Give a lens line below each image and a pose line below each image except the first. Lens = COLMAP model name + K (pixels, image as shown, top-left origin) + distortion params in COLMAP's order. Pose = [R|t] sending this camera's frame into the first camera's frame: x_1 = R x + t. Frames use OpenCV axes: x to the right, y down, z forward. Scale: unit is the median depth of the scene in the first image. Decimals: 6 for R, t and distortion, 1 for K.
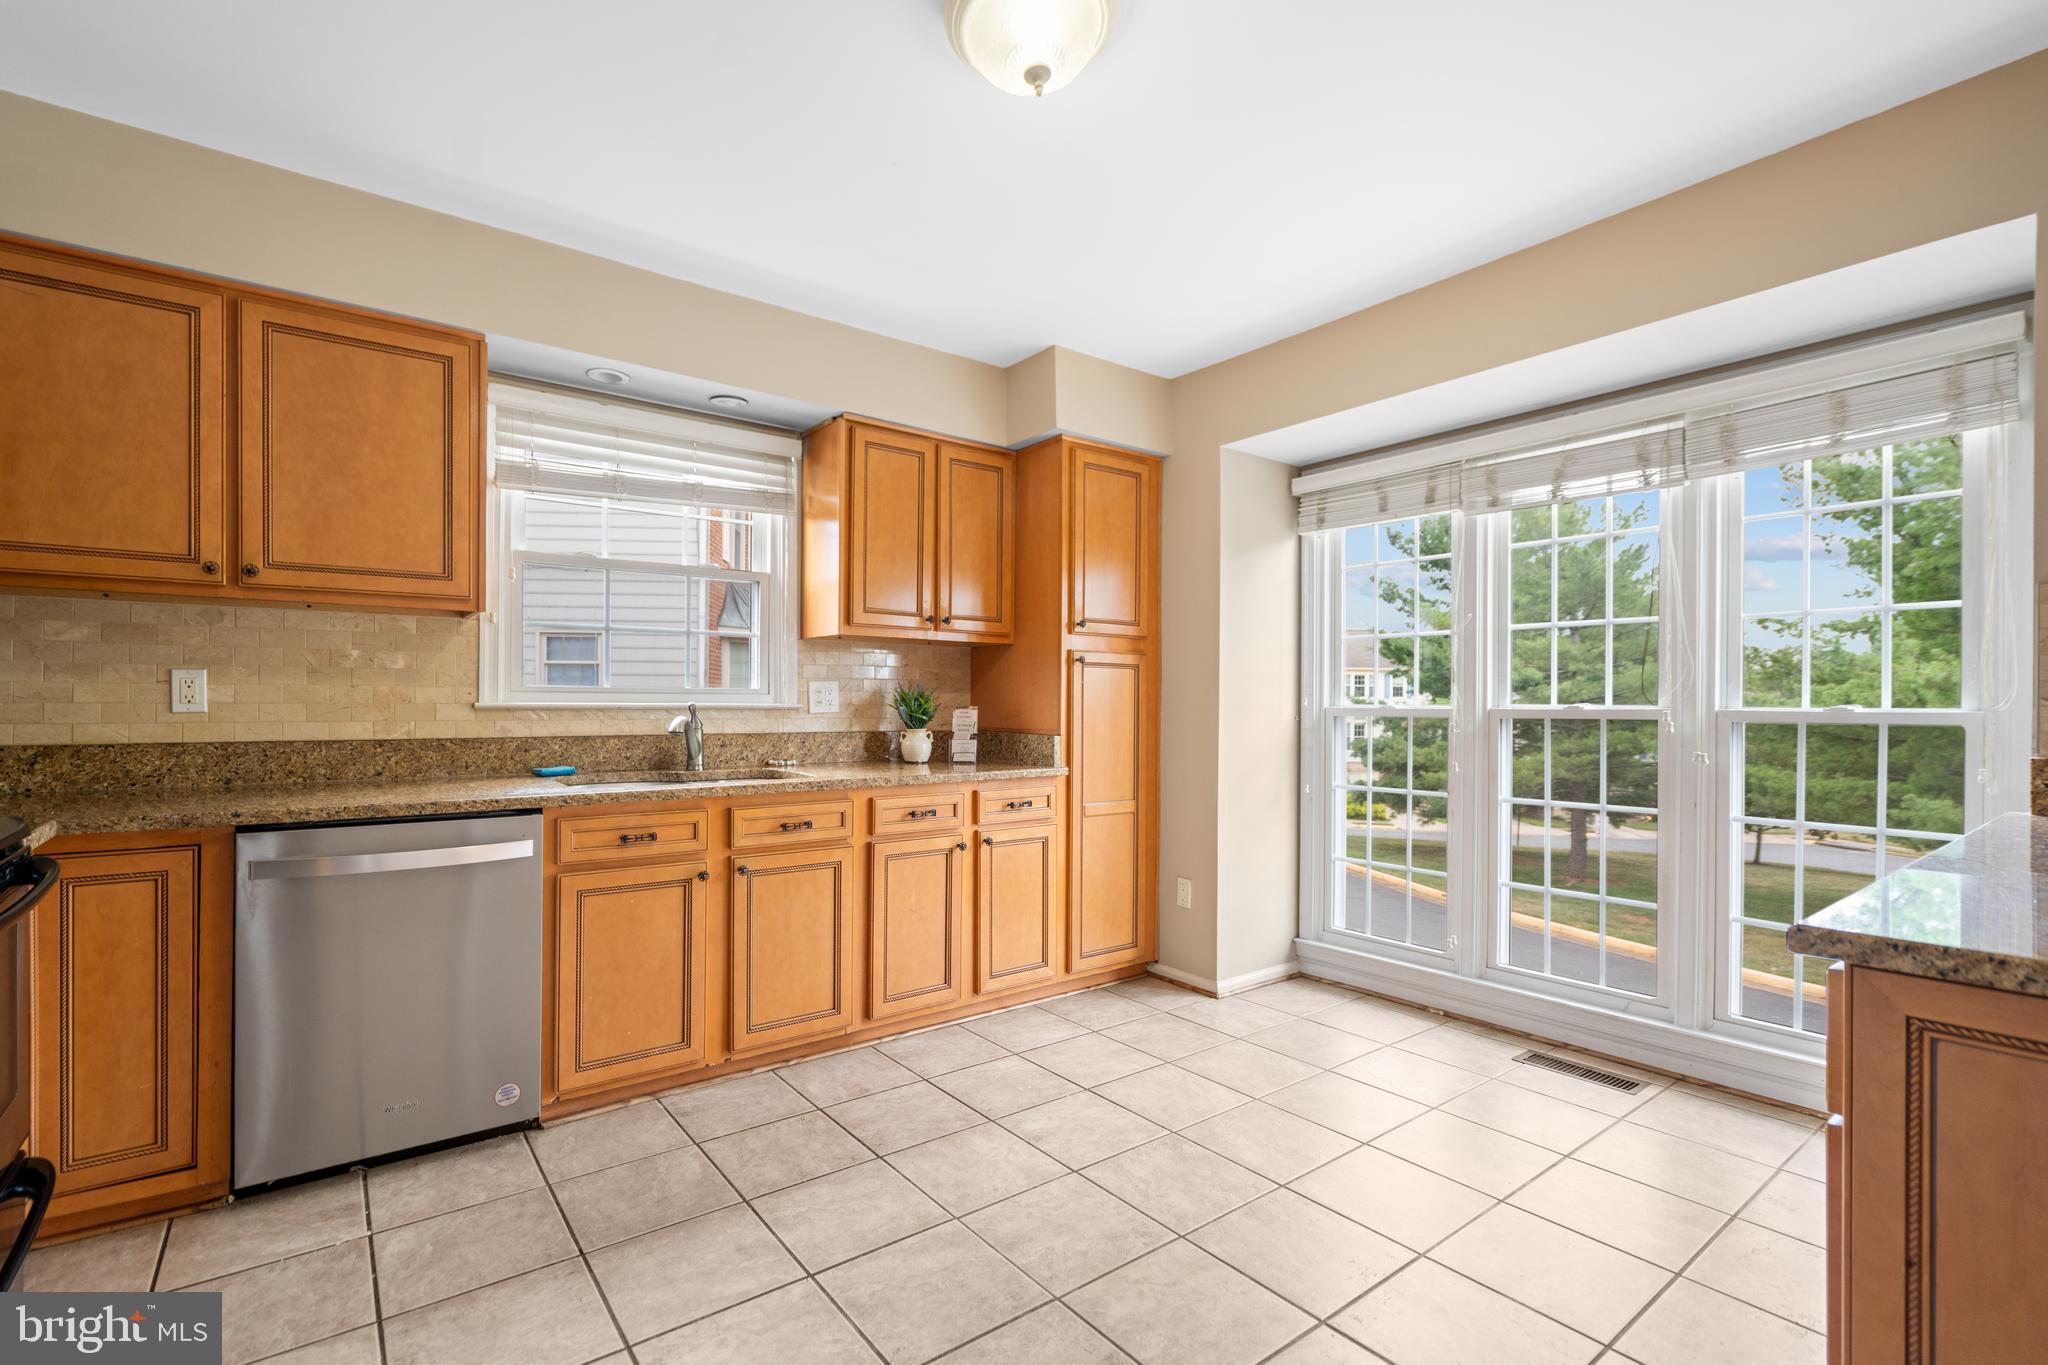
lens RADIAL K [[929.5, 0, 1014.0], [0, 929.5, 698.9], [0, 0, 1]] dist [0.001791, 0.001125]
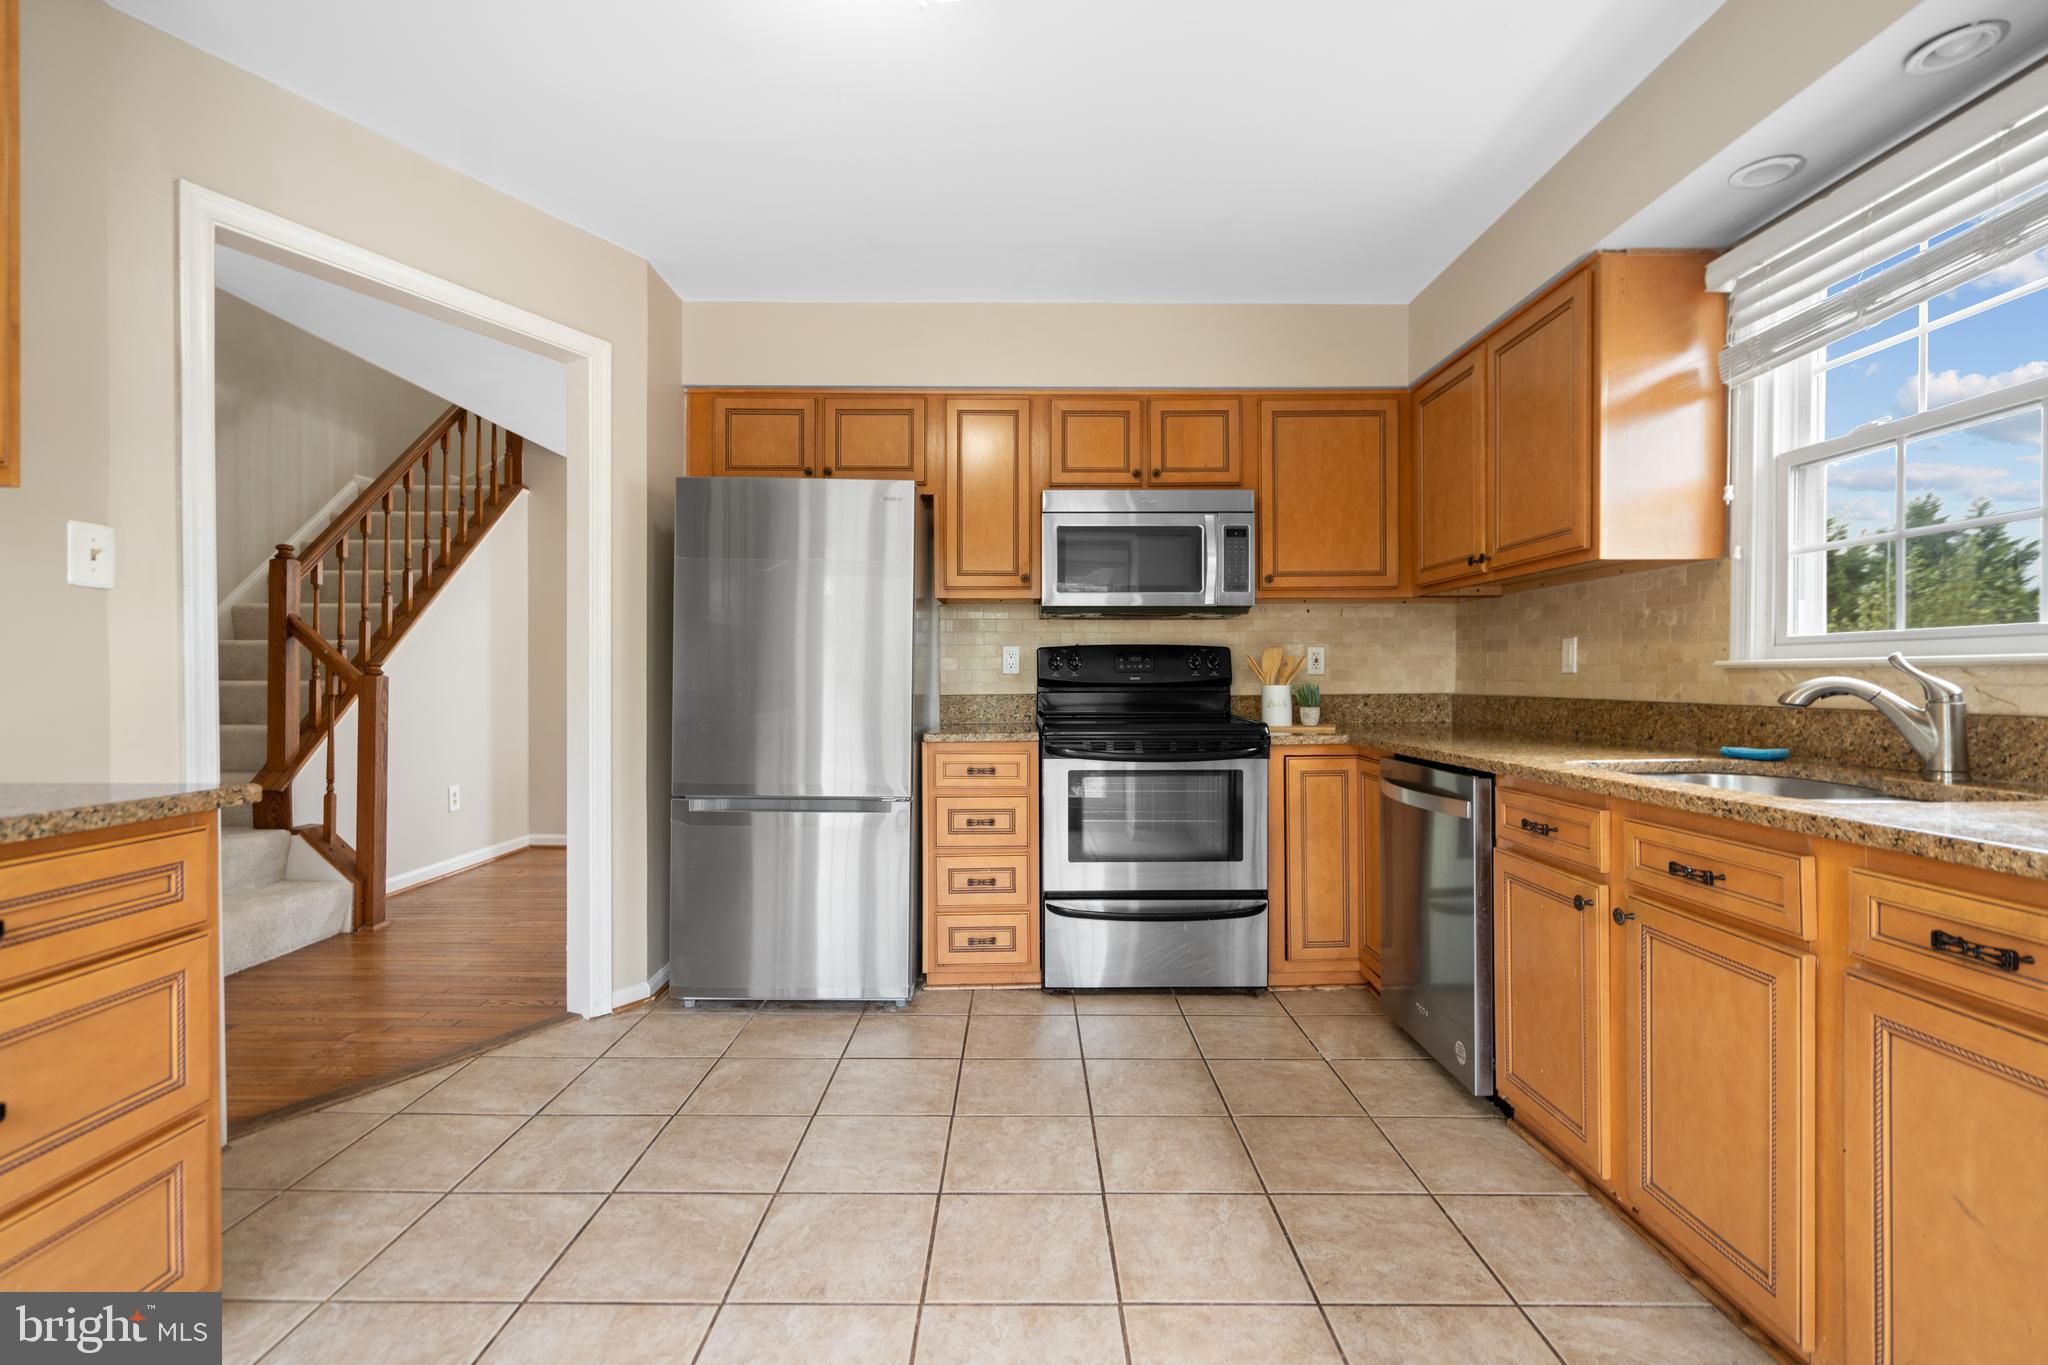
lens RADIAL K [[935.8, 0, 1024.0], [0, 935.8, 682.5], [0, 0, 1]] dist [0.000996, 0.000261]
pose [[-0.601922, 0.000021, -0.798555, 0.412864], [-0.000390, 1.000000, 0.000320, 0.021511], [0.798554, 0.000504, -0.601922, 0.941526]]
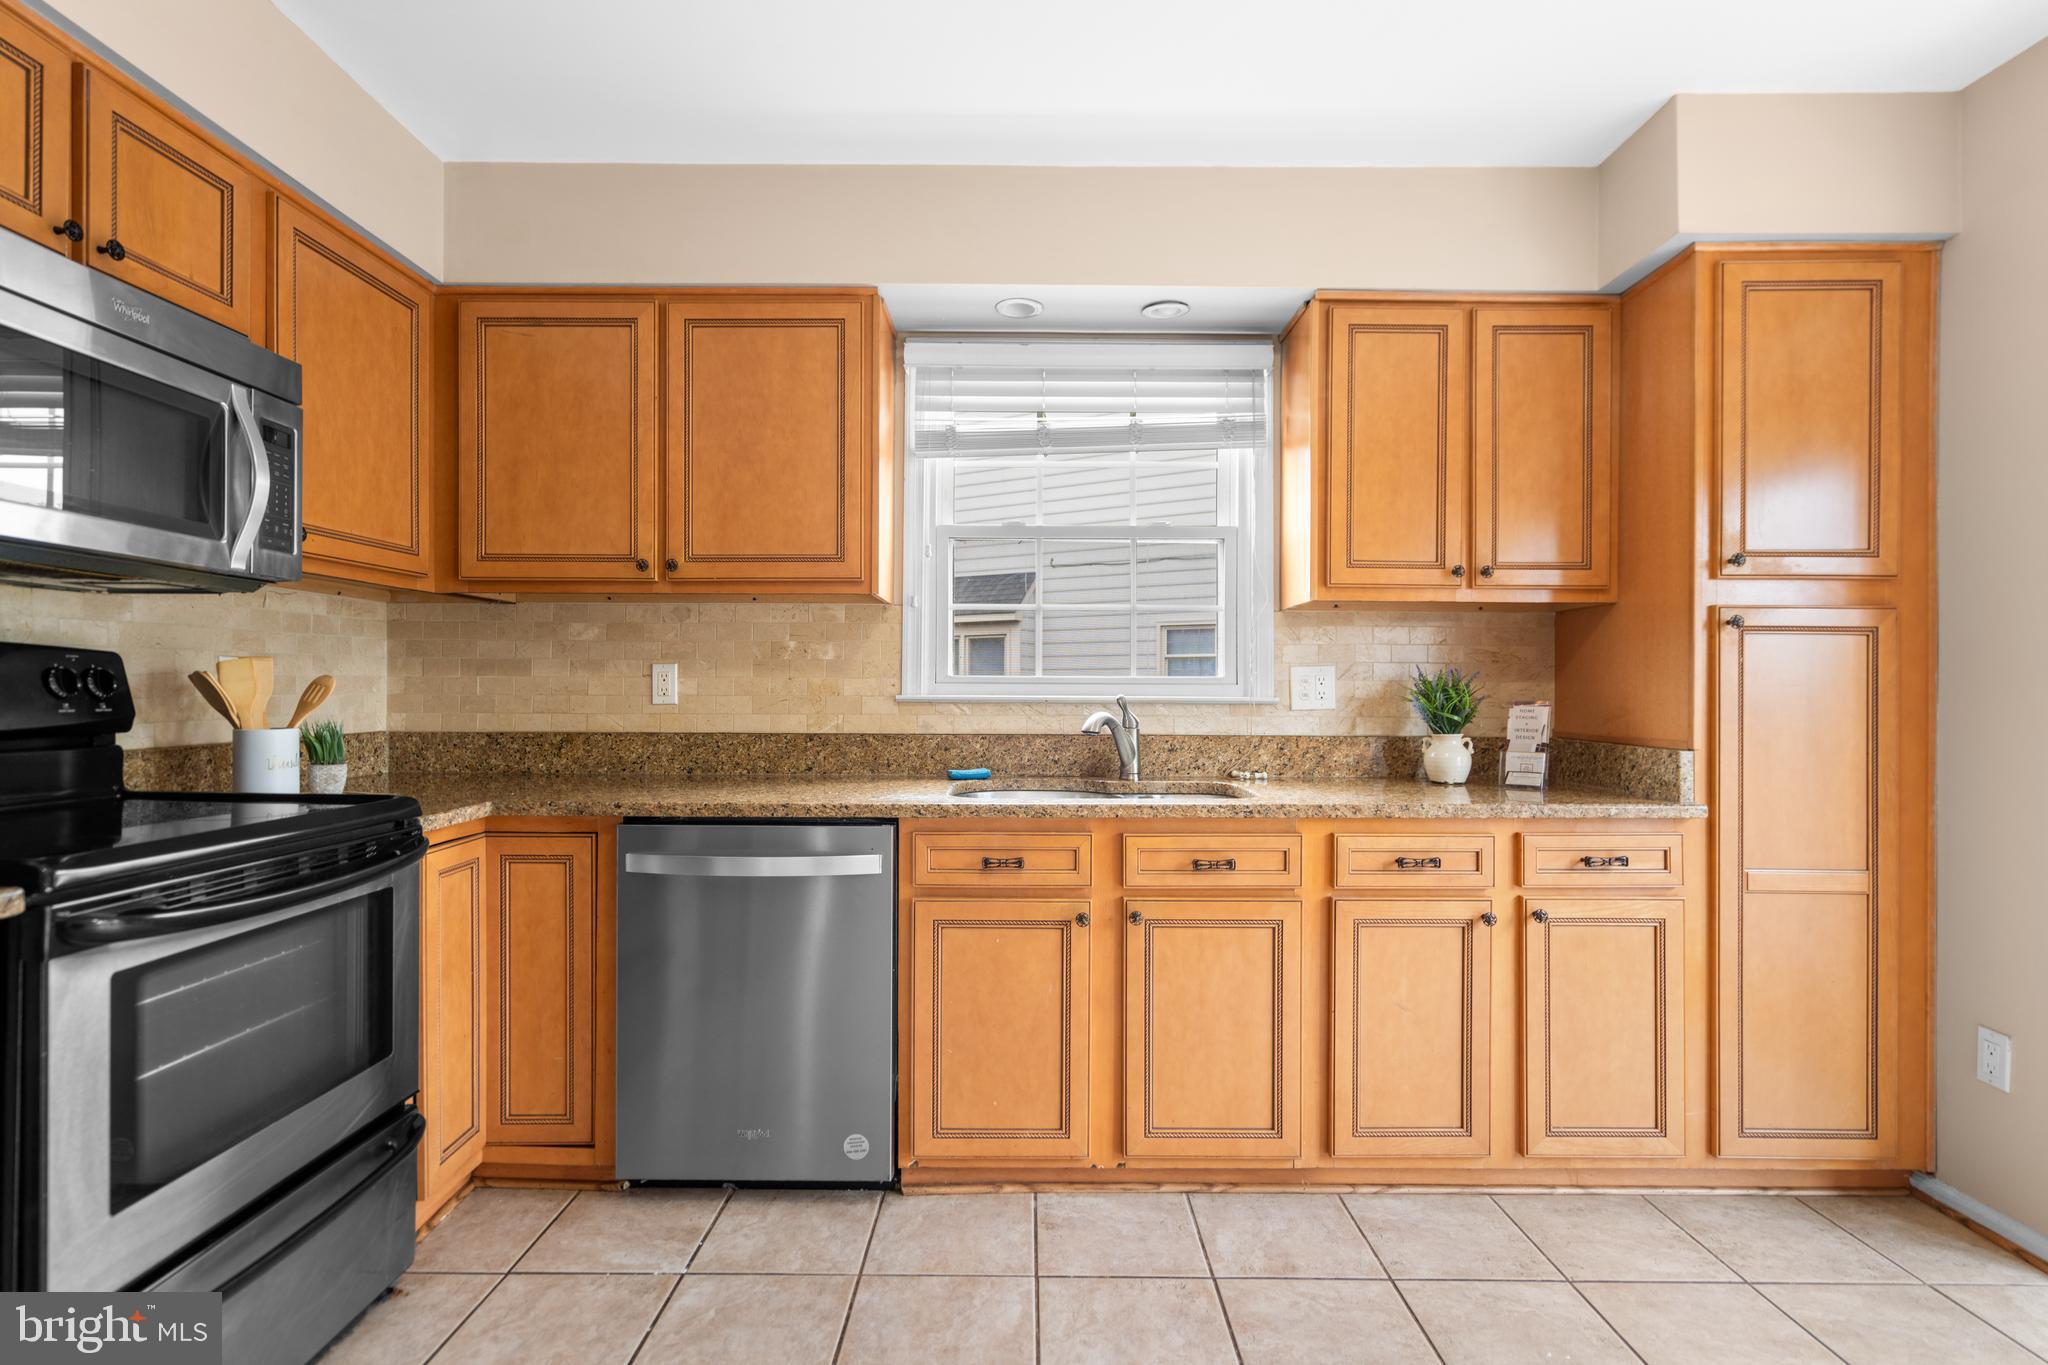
lens RADIAL K [[1024.5, 0, 1023.5], [0, 1024.5, 687.4], [0, 0, 1]] dist [0.003420, 0.004580]
pose [[0.796645, -0.005059, -0.604426, 0.122322], [0.001588, 0.999979, -0.006276, 0.002609], [0.604445, 0.004040, 0.796636, 0.252895]]
